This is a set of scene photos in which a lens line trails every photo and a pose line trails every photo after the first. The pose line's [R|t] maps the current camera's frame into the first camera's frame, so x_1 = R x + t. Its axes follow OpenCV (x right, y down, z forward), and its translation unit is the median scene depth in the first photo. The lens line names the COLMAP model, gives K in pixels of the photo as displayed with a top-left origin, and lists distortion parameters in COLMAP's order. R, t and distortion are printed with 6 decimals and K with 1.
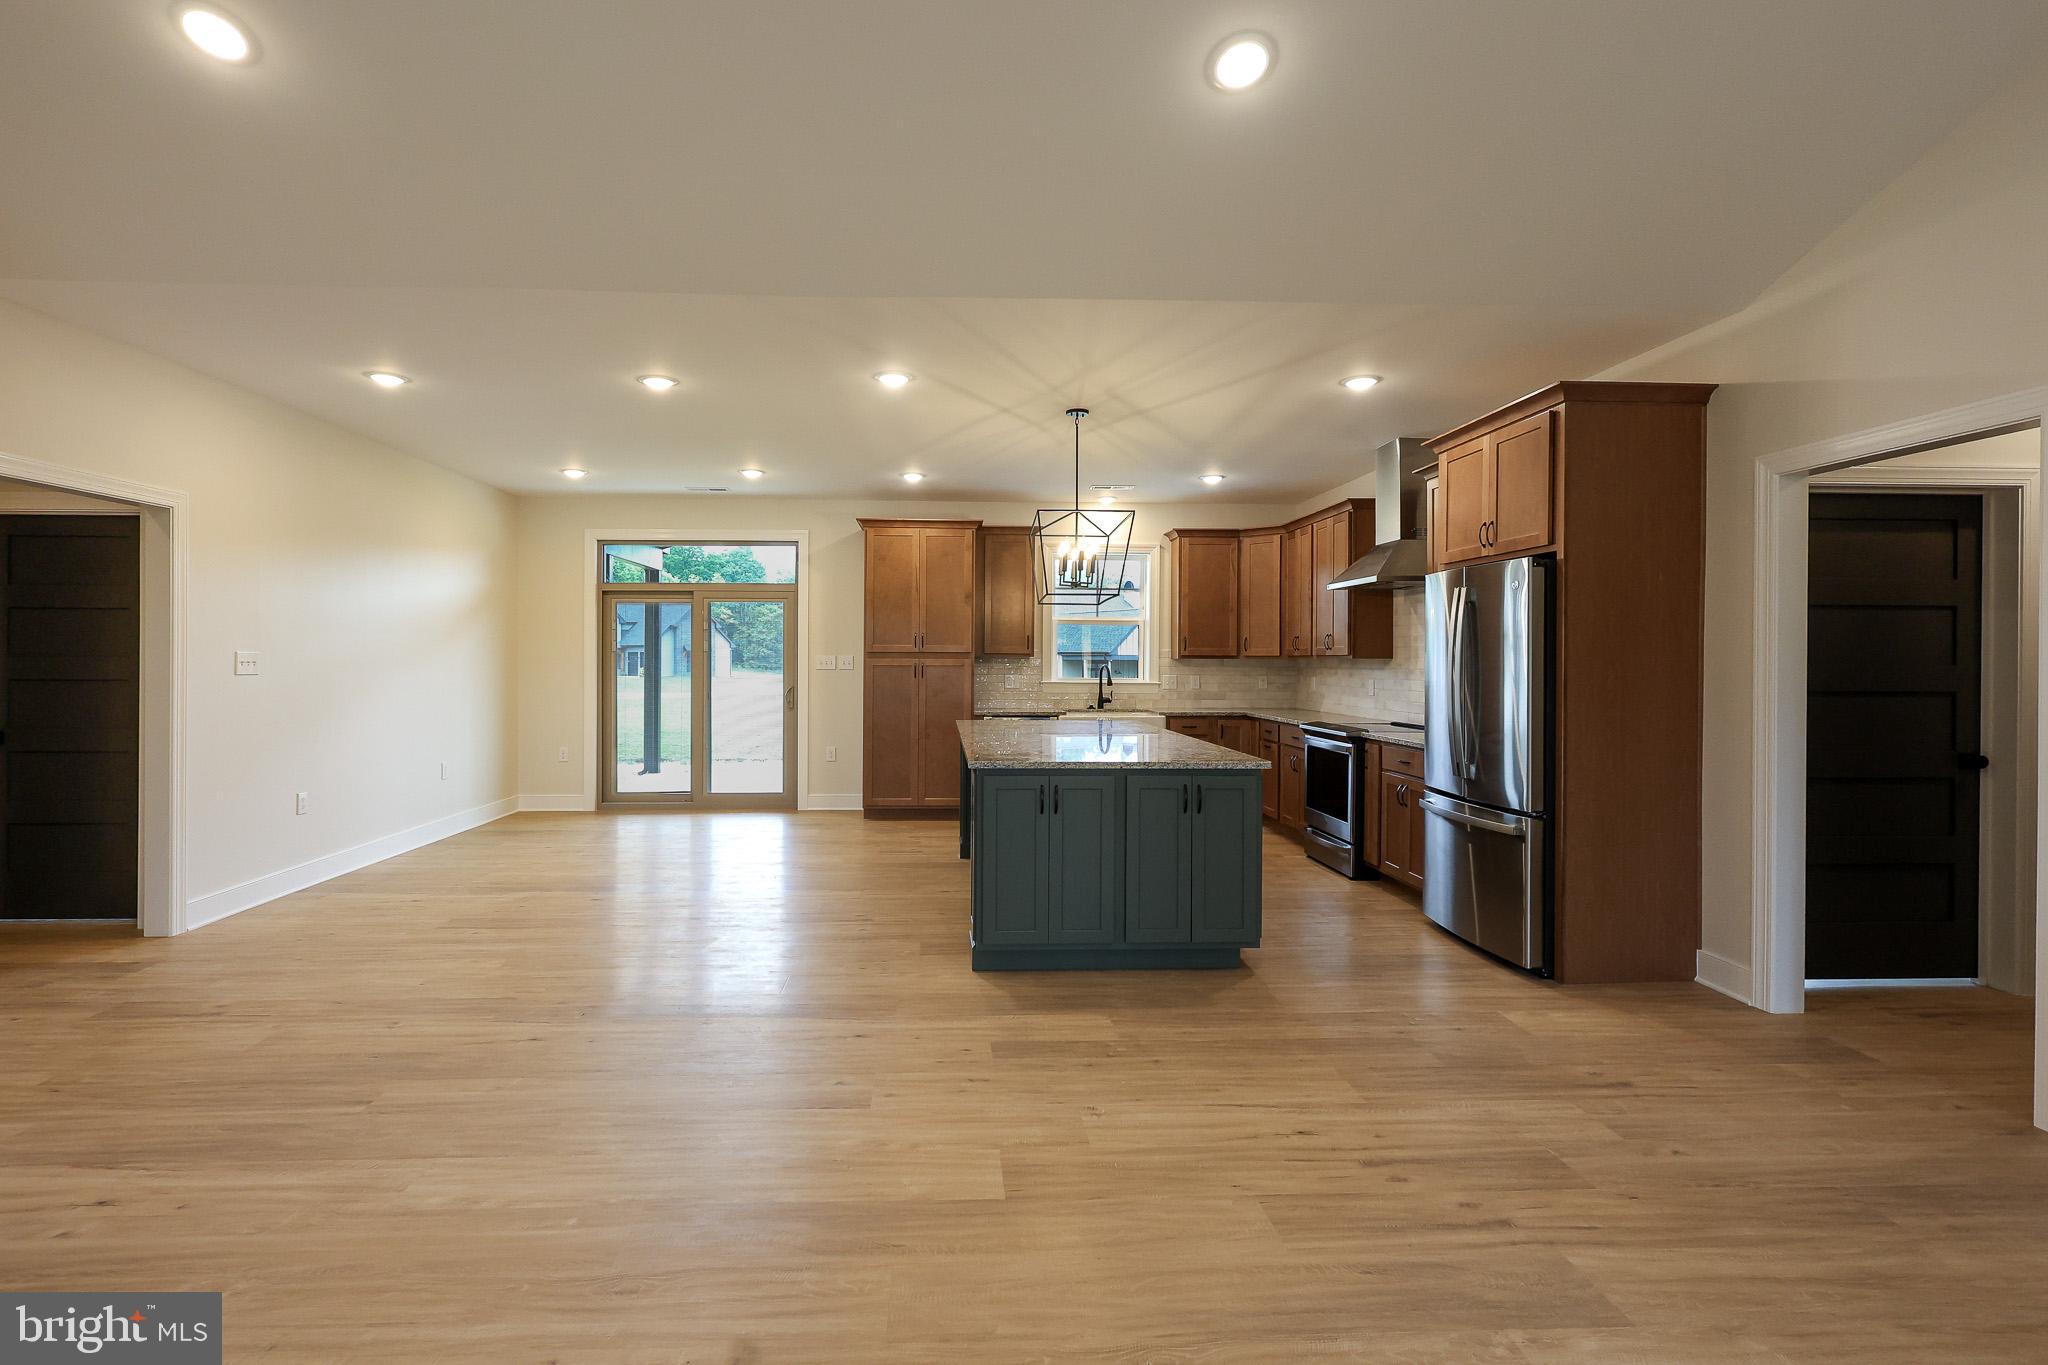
lens RADIAL K [[961.4, 0, 963.5], [0, 961.4, 667.9], [0, 0, 1]] dist [-0.003871, 0.001793]
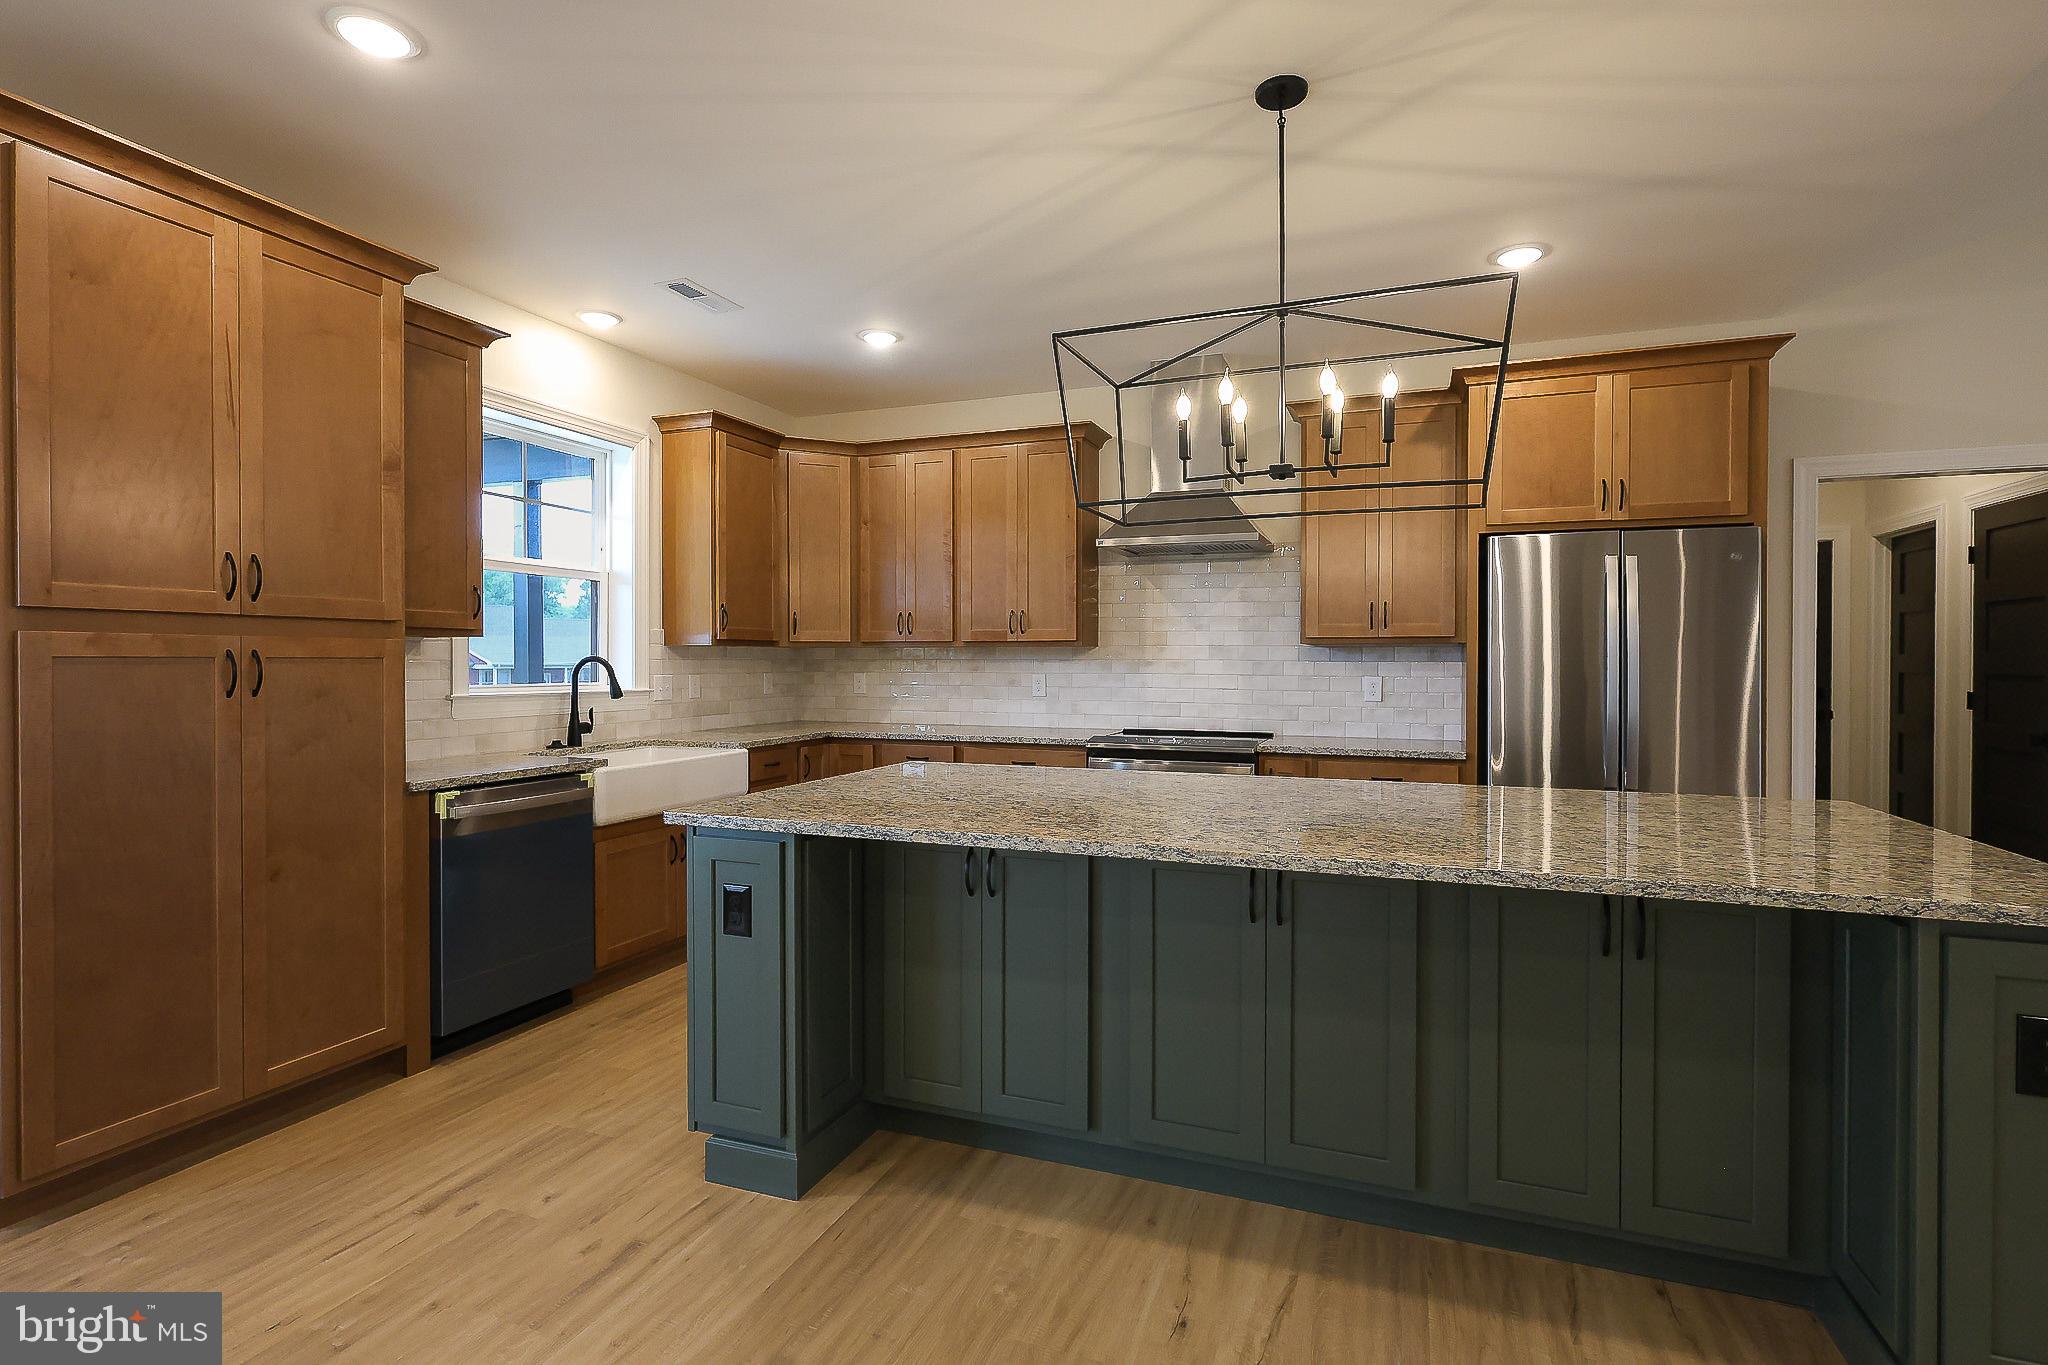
lens RADIAL K [[961.4, 0, 1037.8], [0, 961.4, 673.6], [0, 0, 1]] dist [-0.003871, 0.001793]
pose [[0.373147, -0.016607, 0.927624, -0.282675], [0.008161, 0.999860, 0.014618, 0.000571], [-0.927736, 0.002116, 0.373230, 0.764709]]
